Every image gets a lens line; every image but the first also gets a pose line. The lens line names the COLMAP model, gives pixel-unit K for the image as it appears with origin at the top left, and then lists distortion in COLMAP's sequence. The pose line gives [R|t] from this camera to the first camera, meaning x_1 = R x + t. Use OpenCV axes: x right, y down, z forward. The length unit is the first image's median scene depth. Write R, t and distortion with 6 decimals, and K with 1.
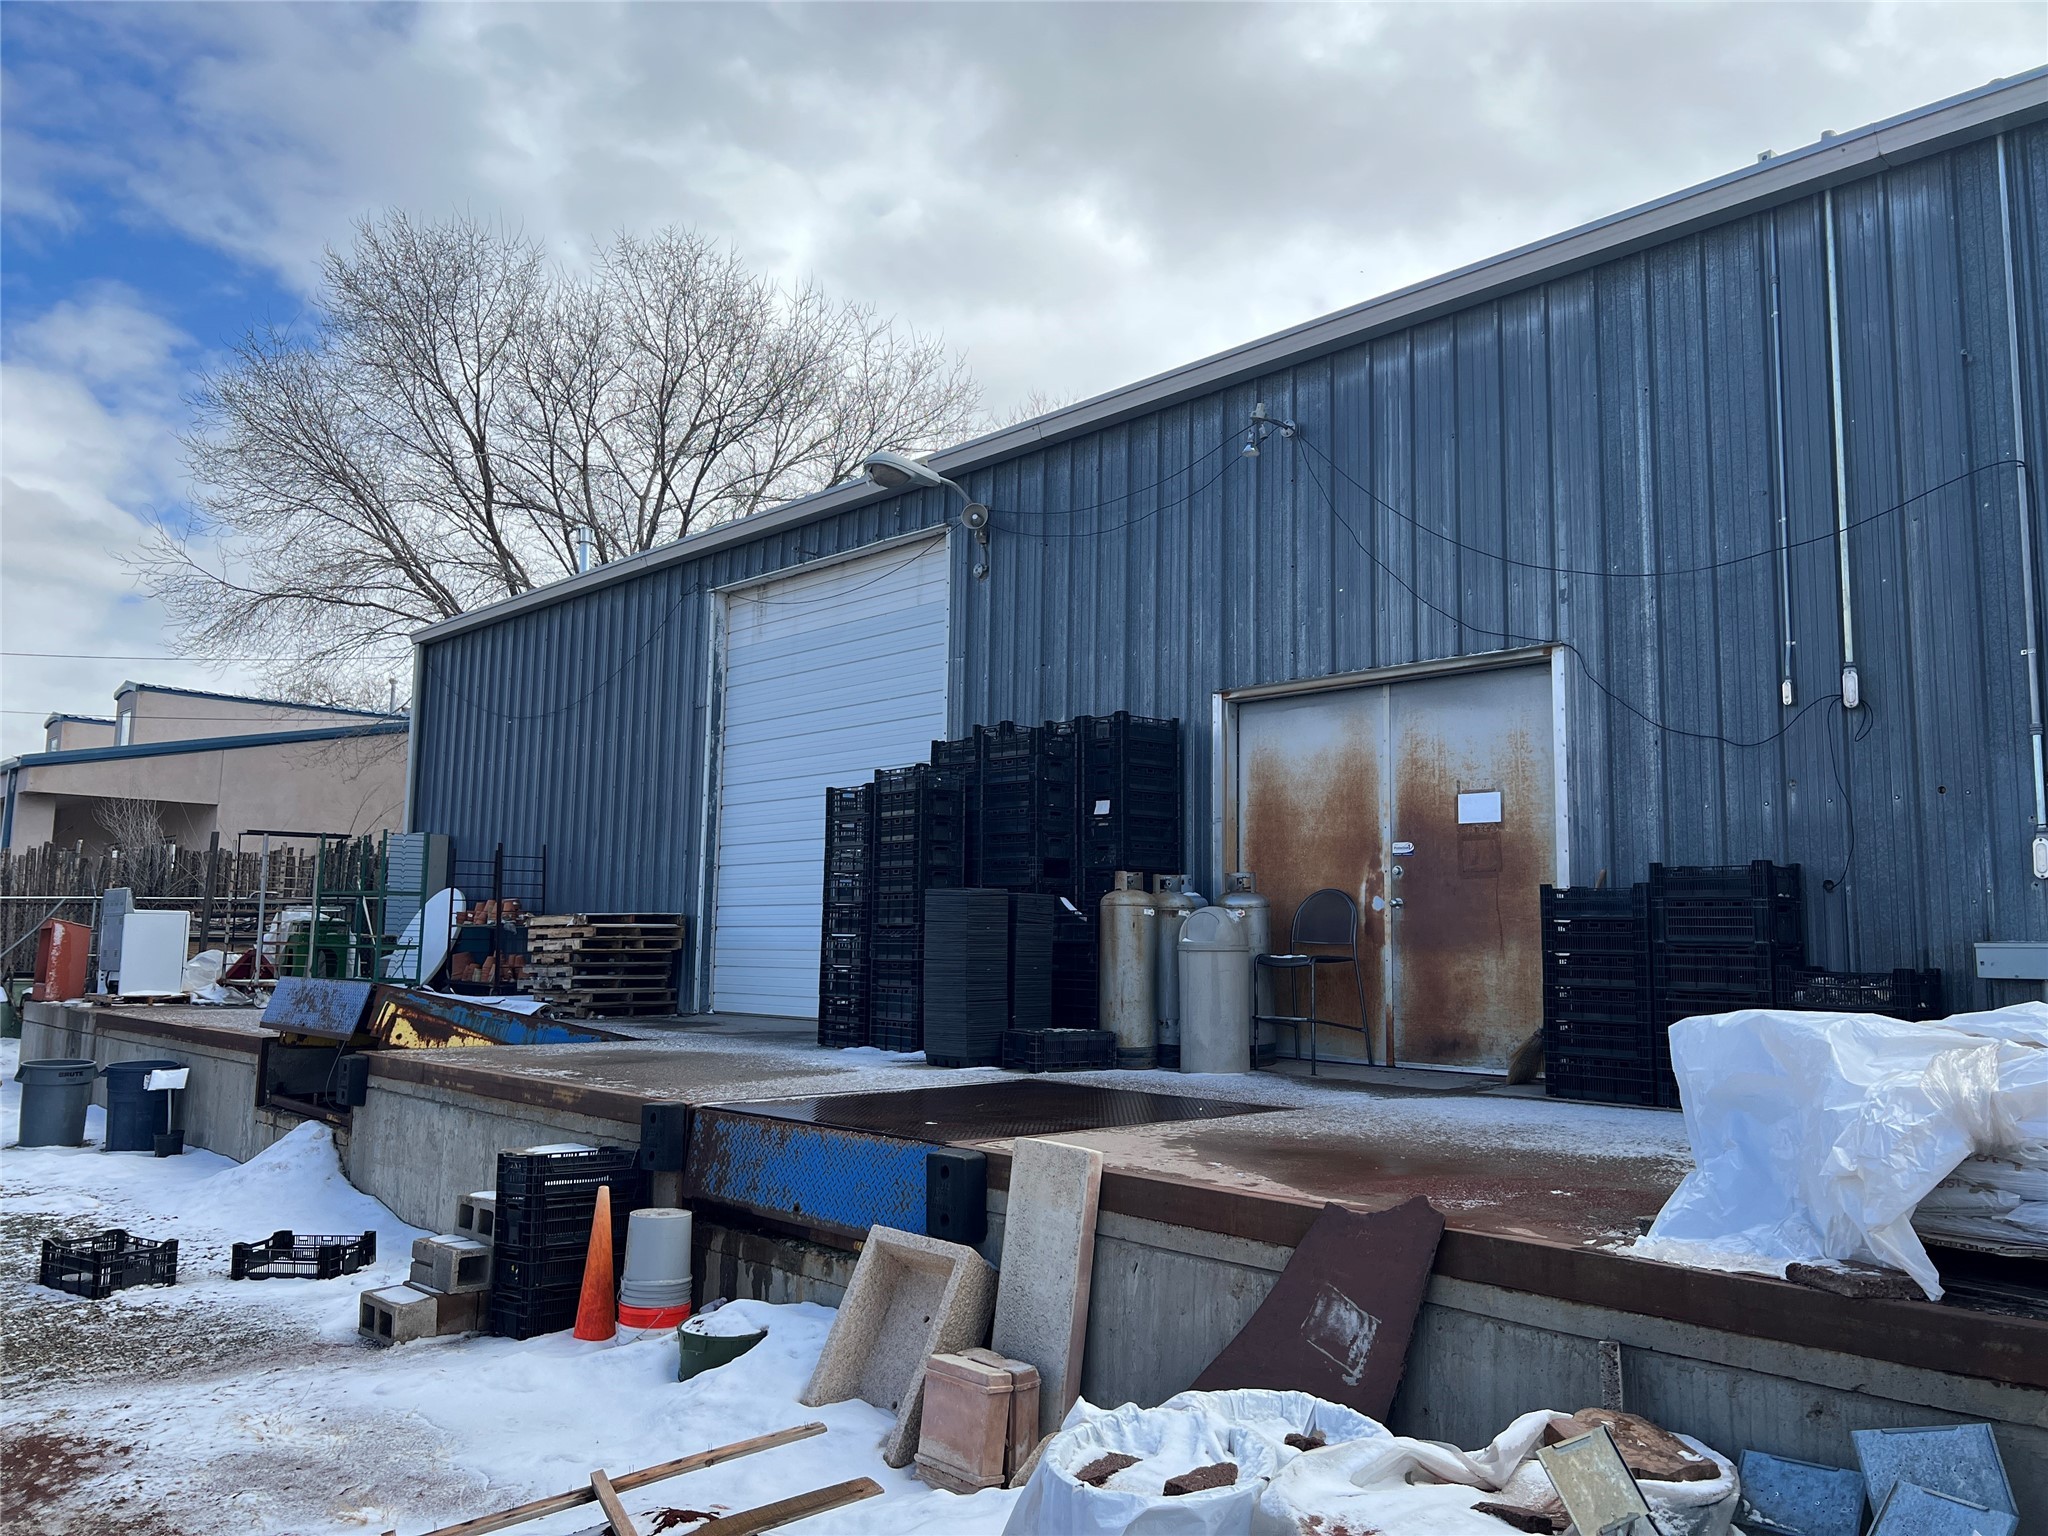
lens RADIAL K [[1534.6, 0, 1019.9], [0, 1534.6, 758.0], [0, 0, 1]] dist [0.030495, -0.032058]
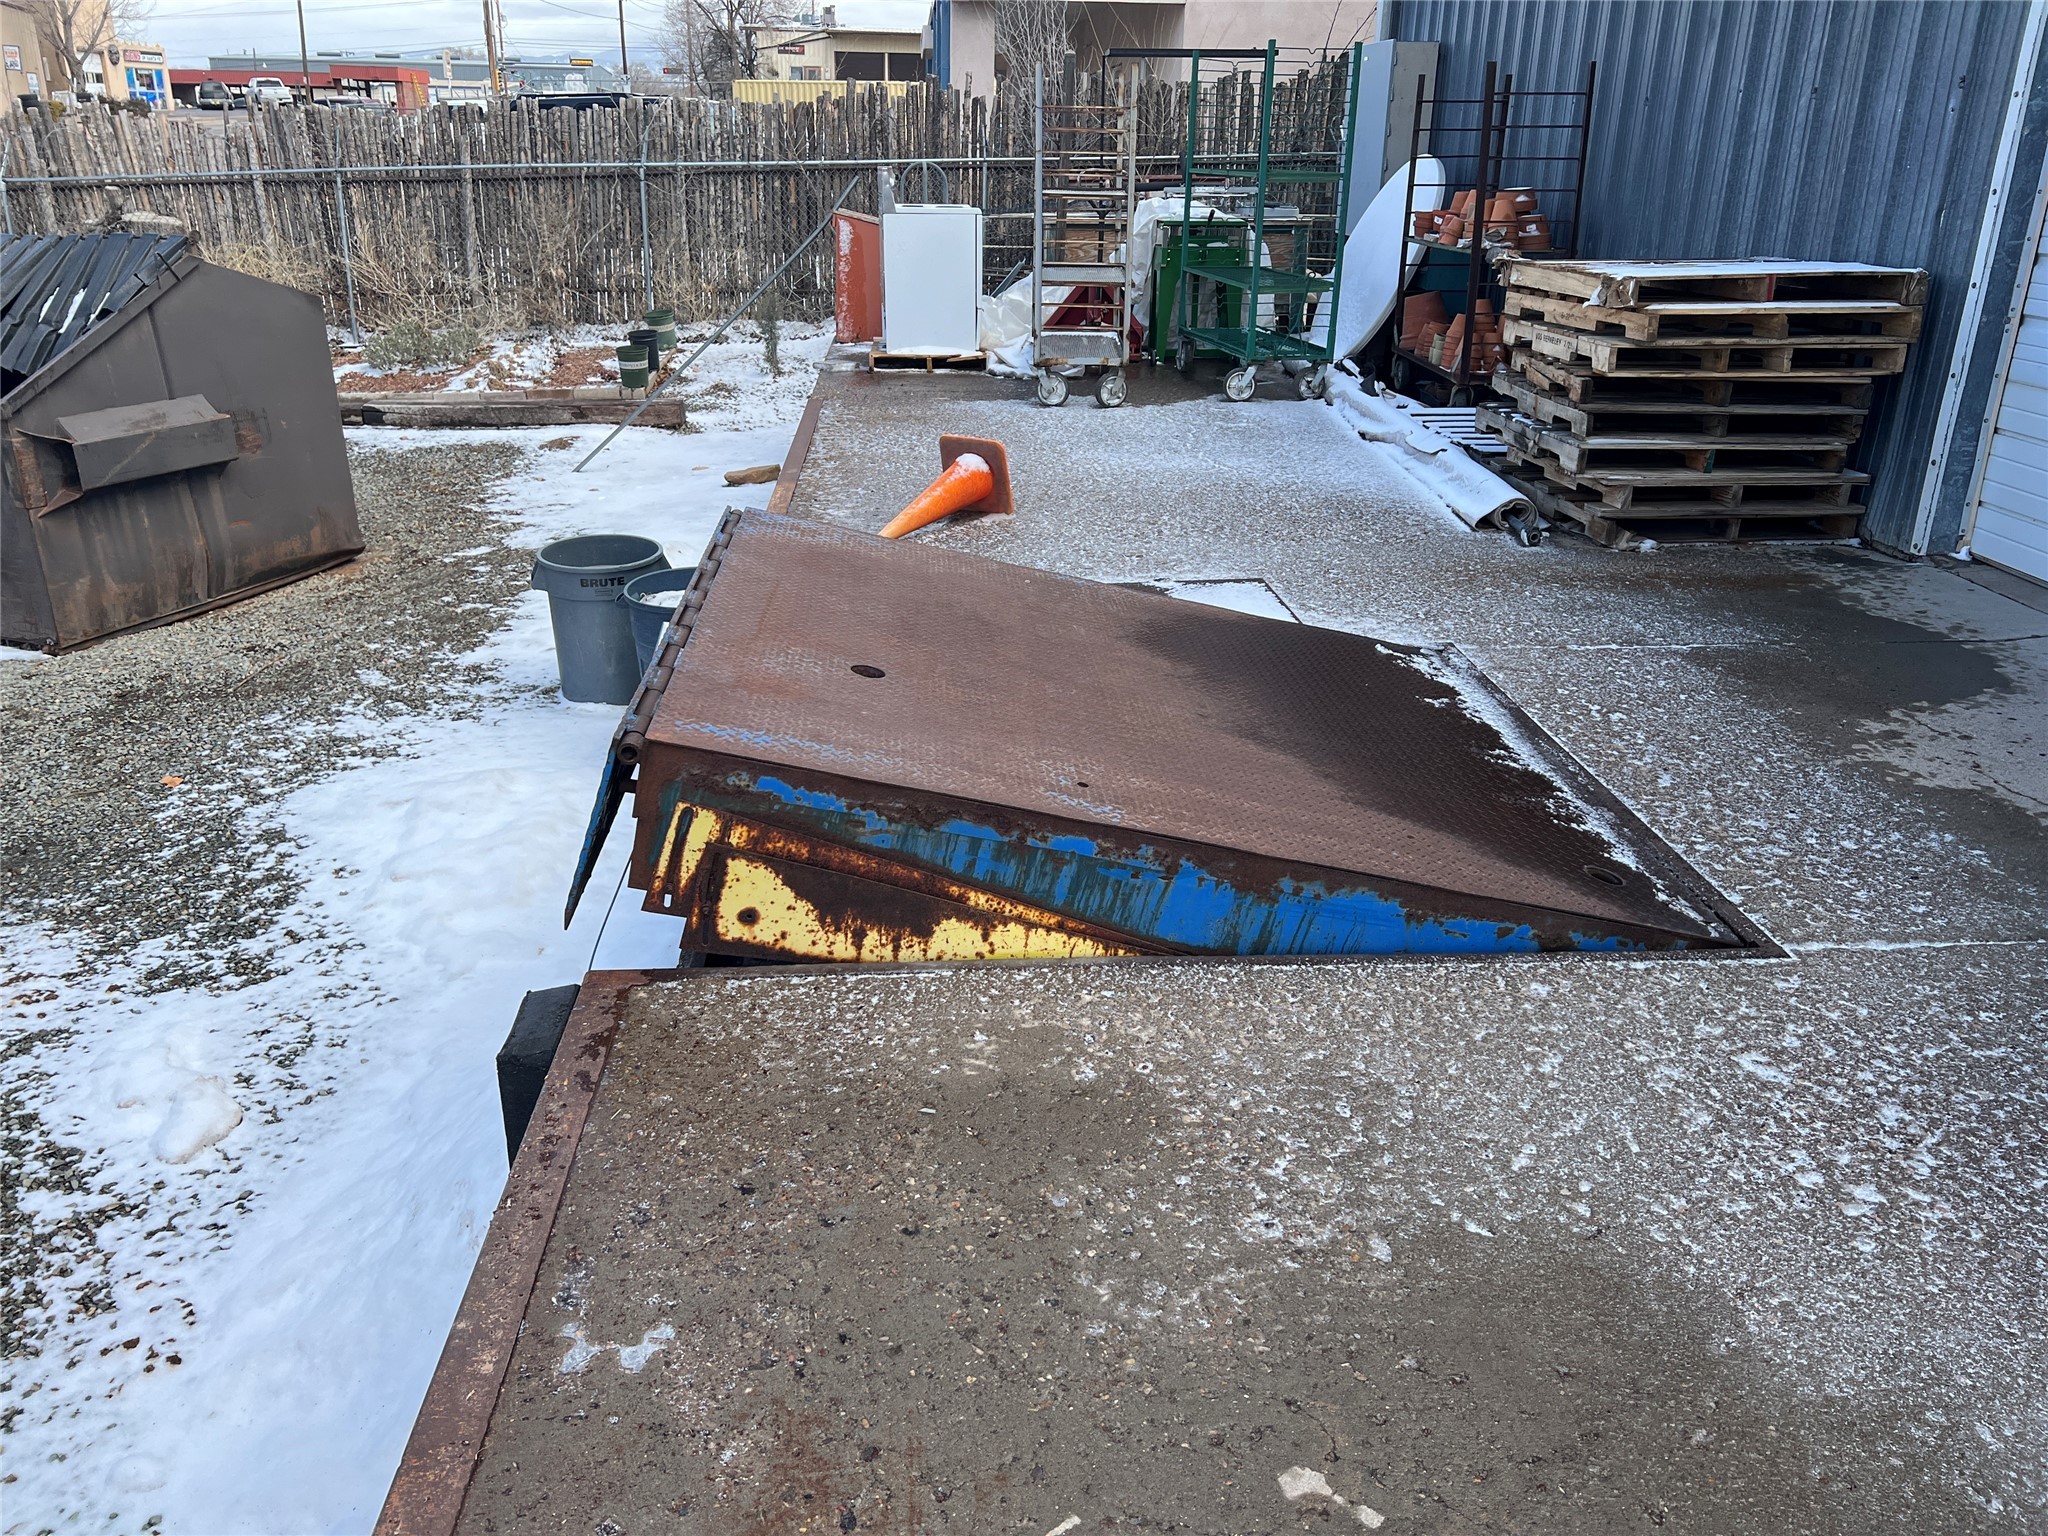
lens RADIAL K [[1534.6, 0, 1031.2], [0, 1534.6, 751.2], [0, 0, 1]] dist [0.030495, -0.032058]
pose [[0.776924, 0.227686, -0.586983, -0.148995], [0.075178, 0.892099, 0.445543, 0.026531], [0.625090, -0.390281, 0.675975, 0.604572]]
